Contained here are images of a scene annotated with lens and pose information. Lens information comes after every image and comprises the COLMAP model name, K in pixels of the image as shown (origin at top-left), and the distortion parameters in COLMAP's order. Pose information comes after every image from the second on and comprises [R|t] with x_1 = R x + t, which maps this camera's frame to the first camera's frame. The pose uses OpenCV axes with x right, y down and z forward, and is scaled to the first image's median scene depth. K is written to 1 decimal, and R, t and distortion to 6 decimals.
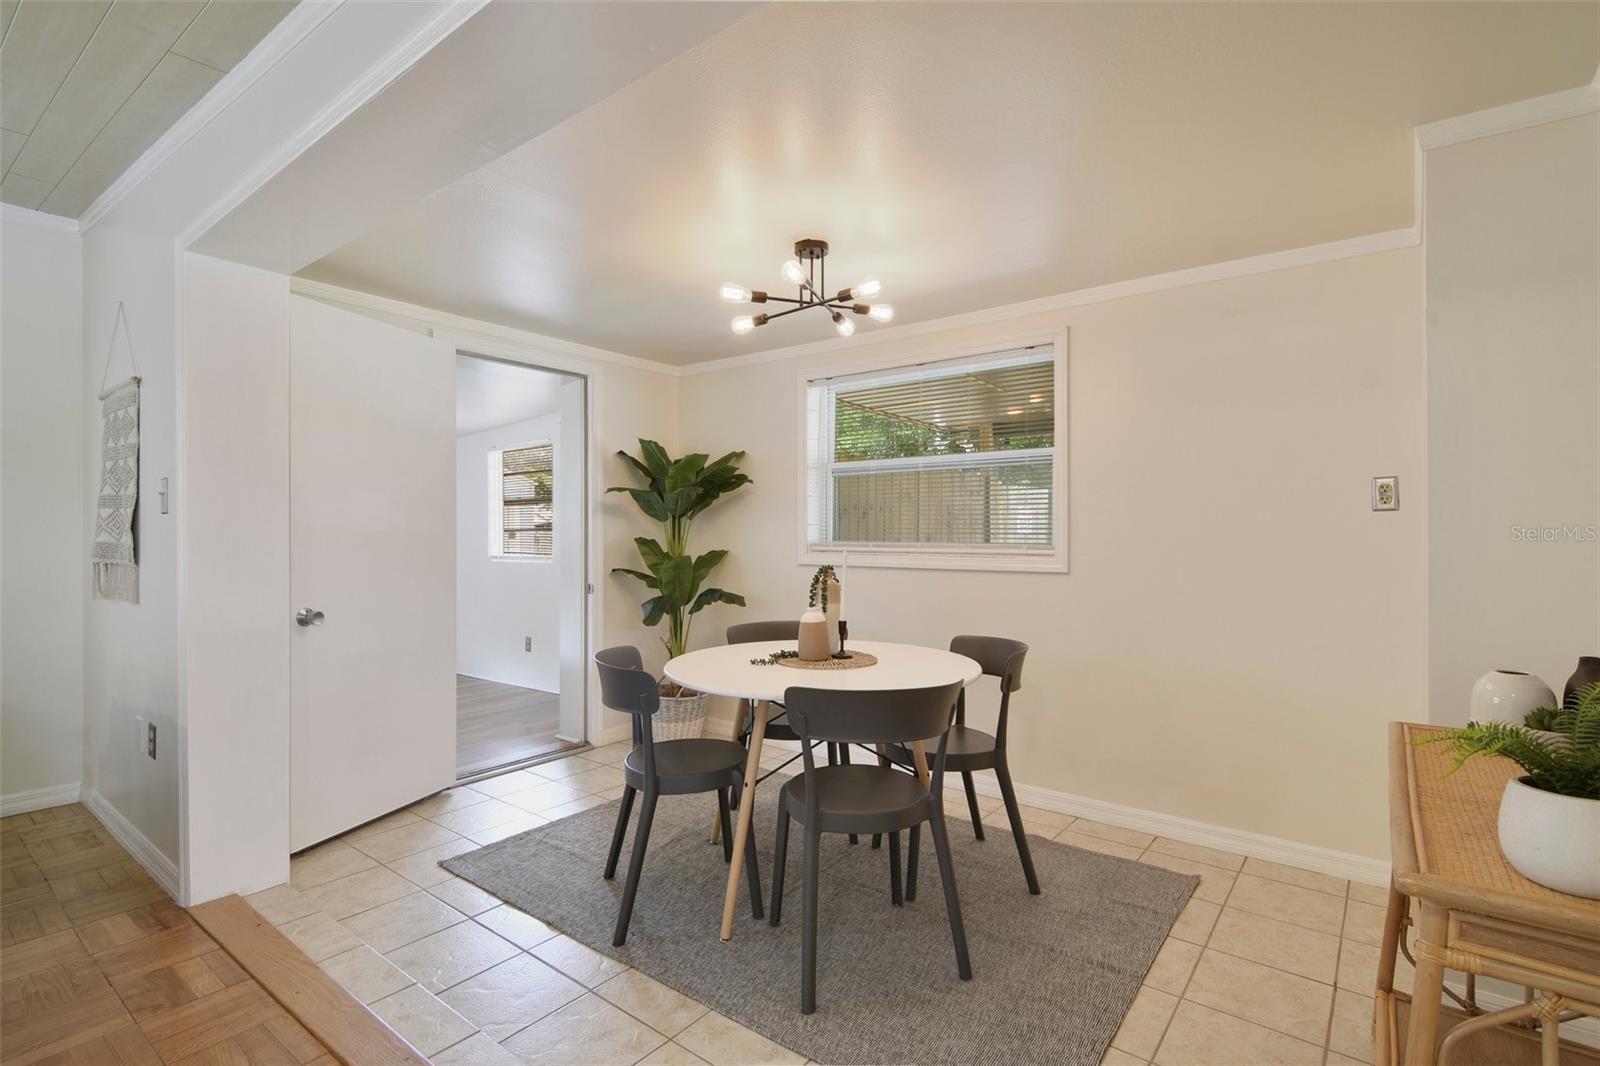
lens RADIAL K [[764.5, 0, 788.9], [0, 764.5, 533.4], [0, 0, 1]] dist [-0.003652, -0.006839]
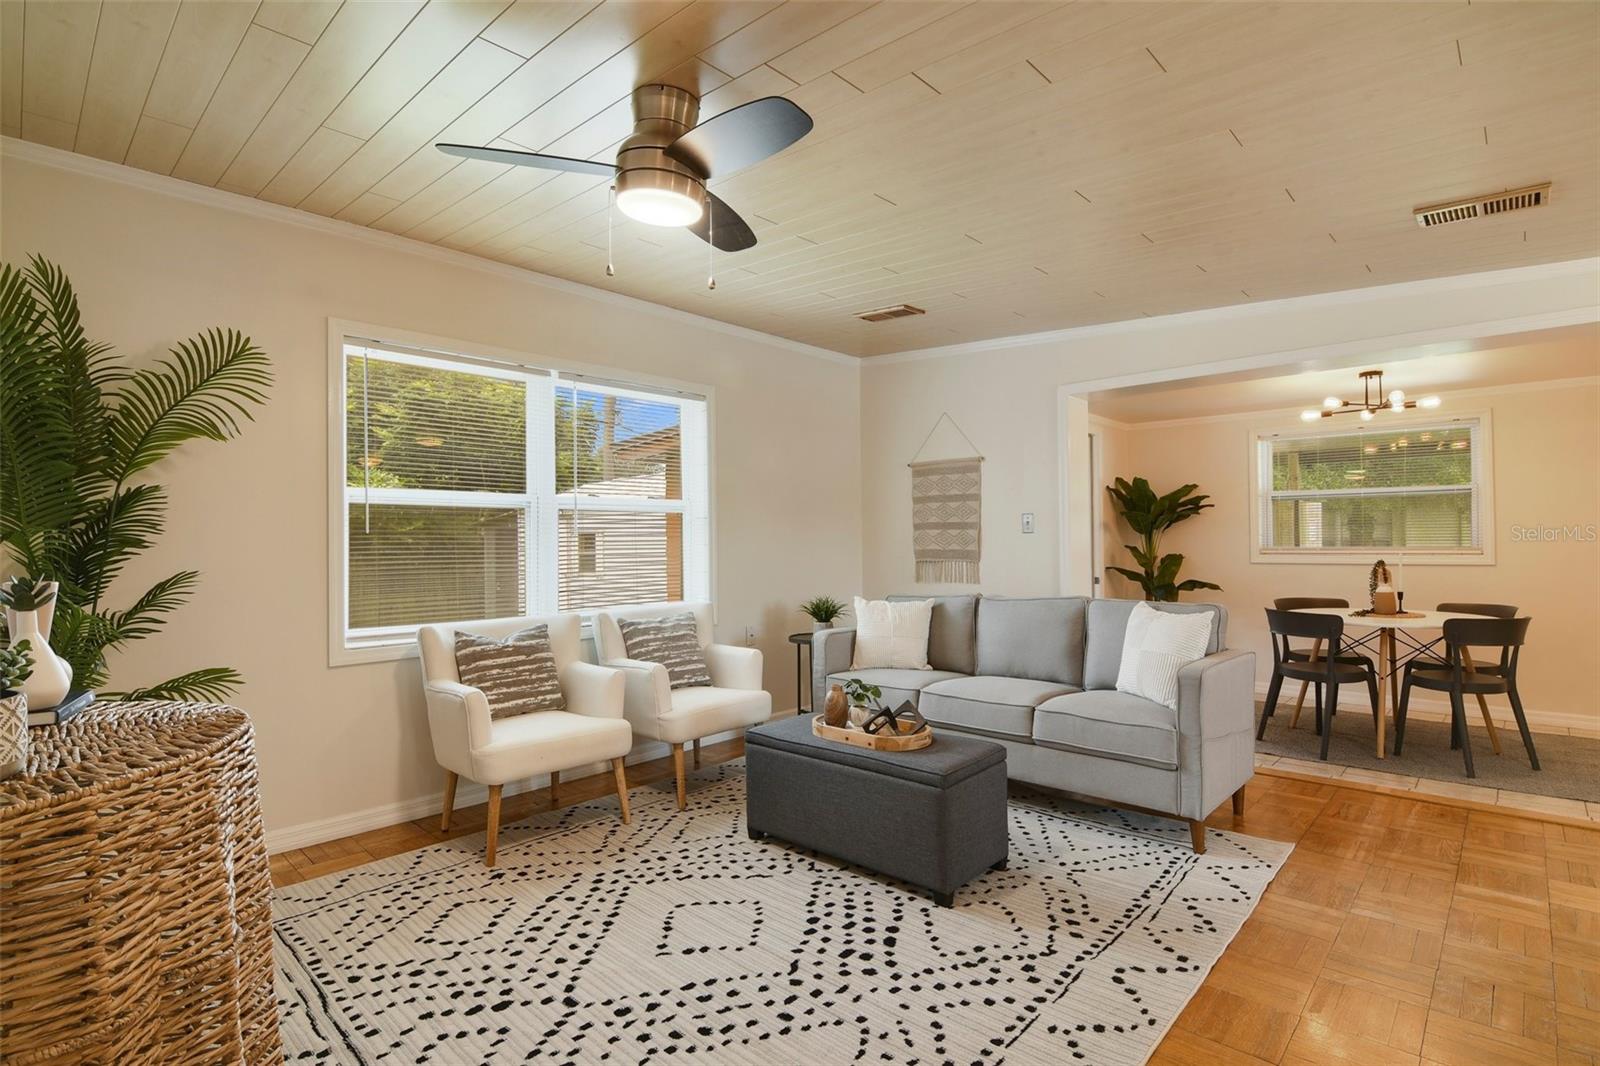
lens RADIAL K [[764.5, 0, 805.0], [0, 764.5, 536.7], [0, 0, 1]] dist [-0.003652, -0.006839]
pose [[0.995132, -0.008610, -0.098177, -0.694373], [0.007804, 0.999933, -0.008598, -0.003483], [0.098244, 0.007790, 0.995132, -0.525311]]
